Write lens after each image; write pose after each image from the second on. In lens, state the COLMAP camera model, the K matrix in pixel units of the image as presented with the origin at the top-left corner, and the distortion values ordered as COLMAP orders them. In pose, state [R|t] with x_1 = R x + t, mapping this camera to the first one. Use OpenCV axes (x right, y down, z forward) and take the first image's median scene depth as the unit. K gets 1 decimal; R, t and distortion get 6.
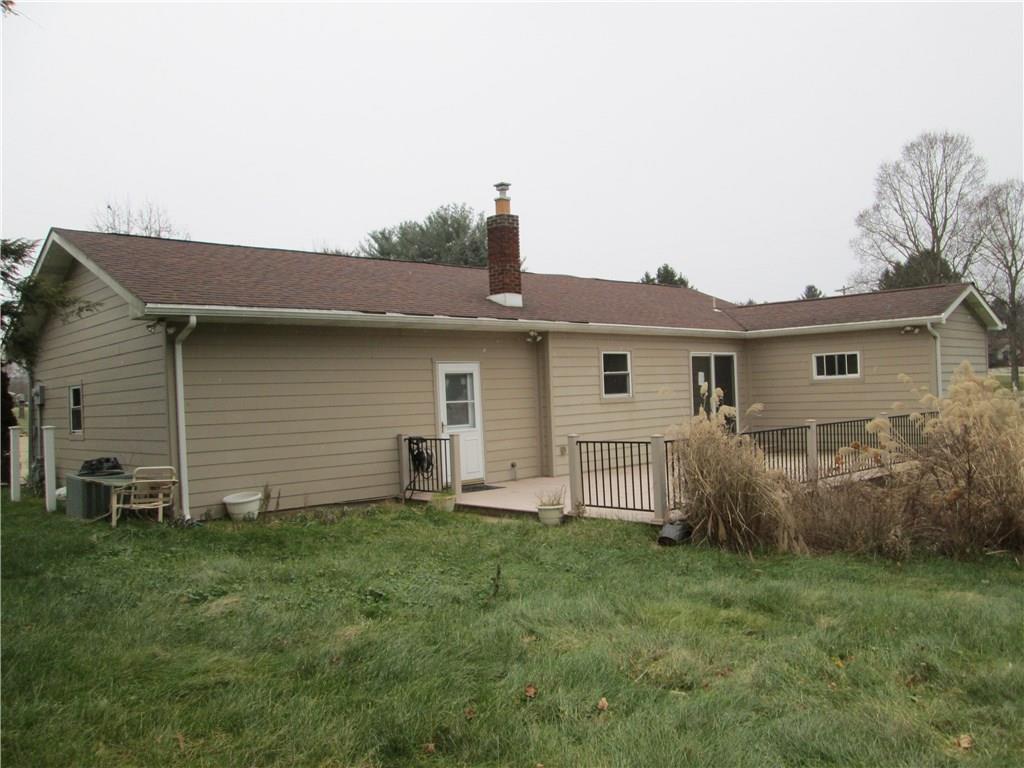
lens RADIAL K [[844.0, 0, 512.0], [0, 844.0, 384.0], [0, 0, 1]] dist [-0.056654, 0.017642]
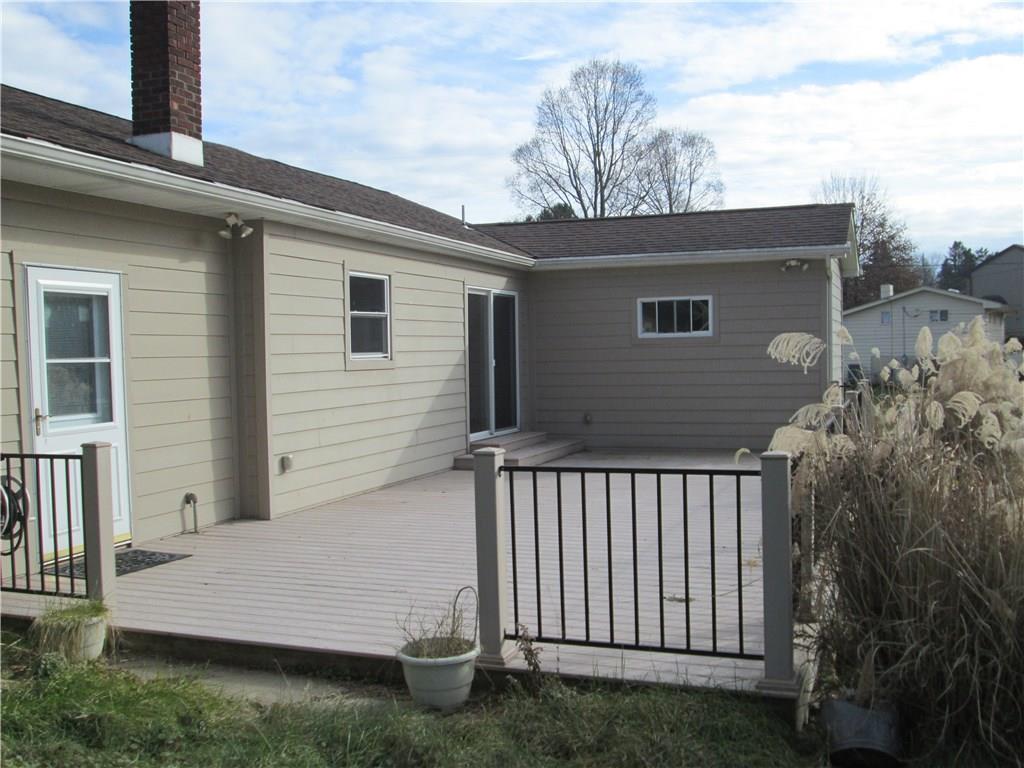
lens RADIAL K [[1005.1, 0, 512.0], [0, 1005.1, 384.0], [0, 0, 1]] dist [-0.050633, 0.001735]
pose [[0.899815, 0.007051, 0.436215, -0.072960], [-0.020940, 0.999415, 0.027038, 0.012484], [-0.435770, -0.033463, 0.899436, 0.389329]]
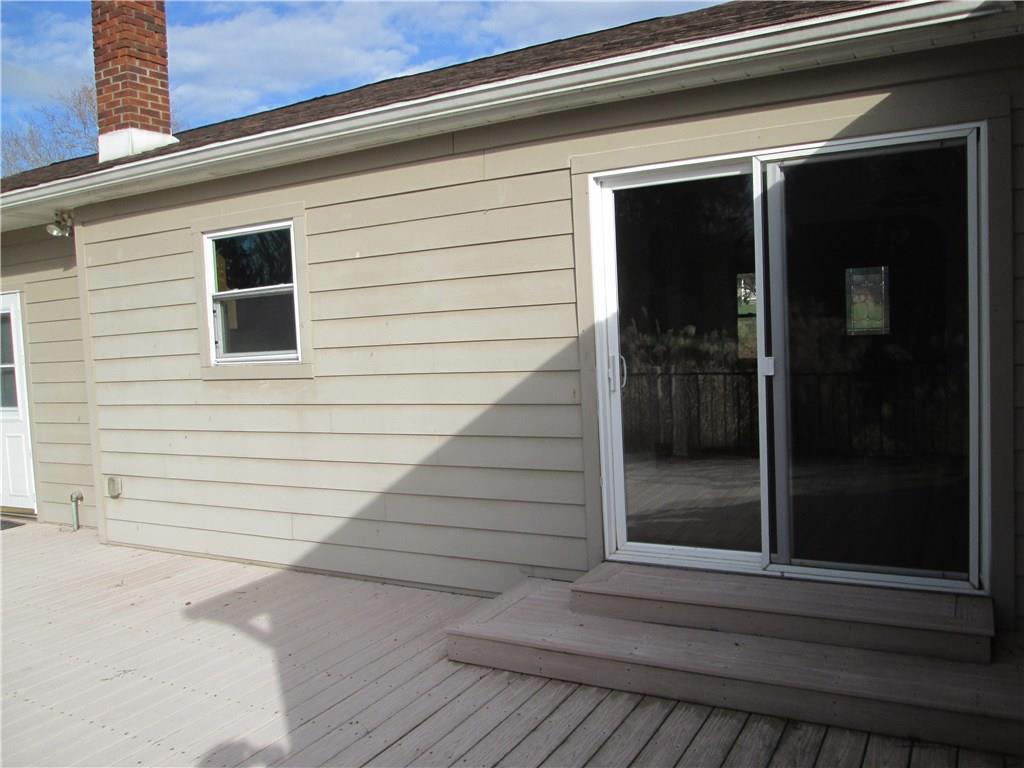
lens RADIAL K [[844.0, 0, 512.0], [0, 844.0, 384.0], [0, 0, 1]] dist [-0.056654, 0.017642]
pose [[0.307107, 0.082705, -0.948074, 0.480820], [0.048217, 0.993585, 0.102294, -0.005616], [0.950453, -0.077128, 0.301149, 0.999945]]
